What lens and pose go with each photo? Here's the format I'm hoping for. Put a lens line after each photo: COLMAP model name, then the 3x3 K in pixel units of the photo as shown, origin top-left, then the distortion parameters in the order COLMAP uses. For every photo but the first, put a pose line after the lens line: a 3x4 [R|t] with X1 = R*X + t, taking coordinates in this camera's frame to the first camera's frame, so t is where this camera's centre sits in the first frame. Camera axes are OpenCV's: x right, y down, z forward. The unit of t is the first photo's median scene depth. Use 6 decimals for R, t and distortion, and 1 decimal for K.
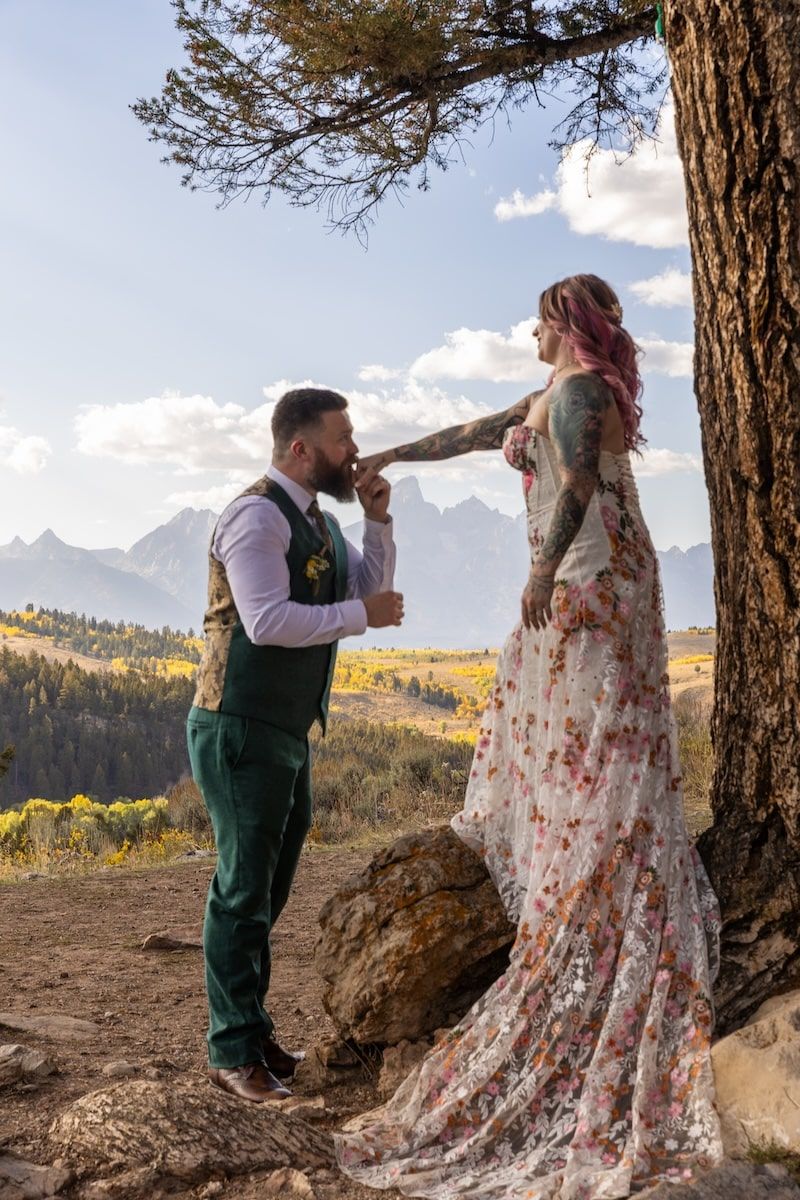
lens RADIAL K [[1861.0, 0, 400.0], [0, 1861.0, 600.0], [0, 0, 1]] dist [-0.012098, -0.013395]
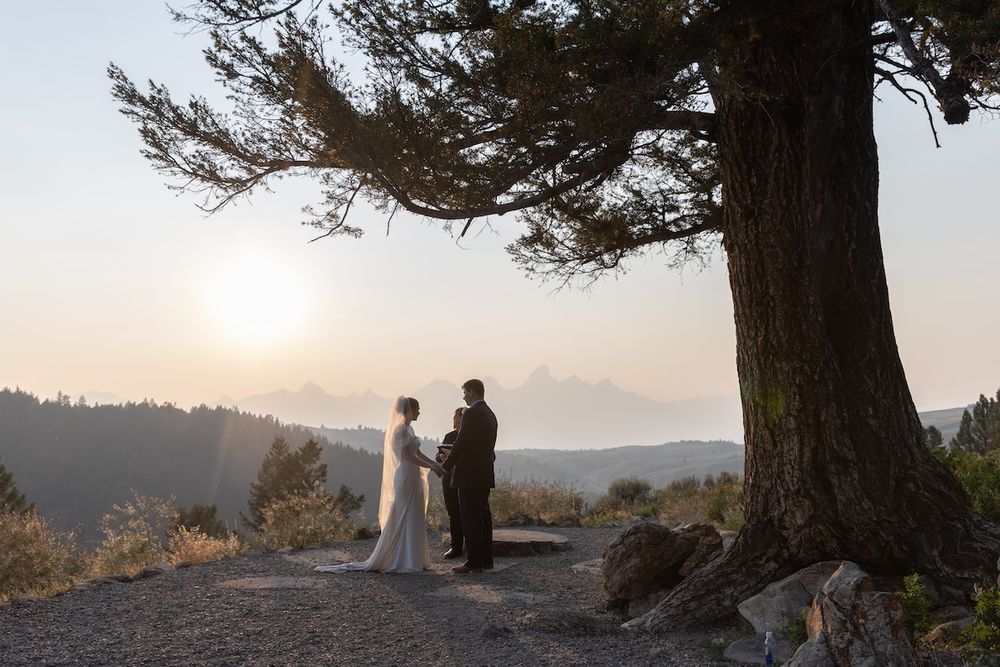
lens RADIAL K [[909.1, 0, 499.7], [0, 909.1, 346.6], [0, 0, 1]] dist [0.036144, 0.004260]
pose [[0.999110, 0.006362, -0.041707, -0.160510], [-0.009879, 0.996361, -0.084663, -0.027163], [0.041017, 0.085000, 0.995536, -0.452244]]
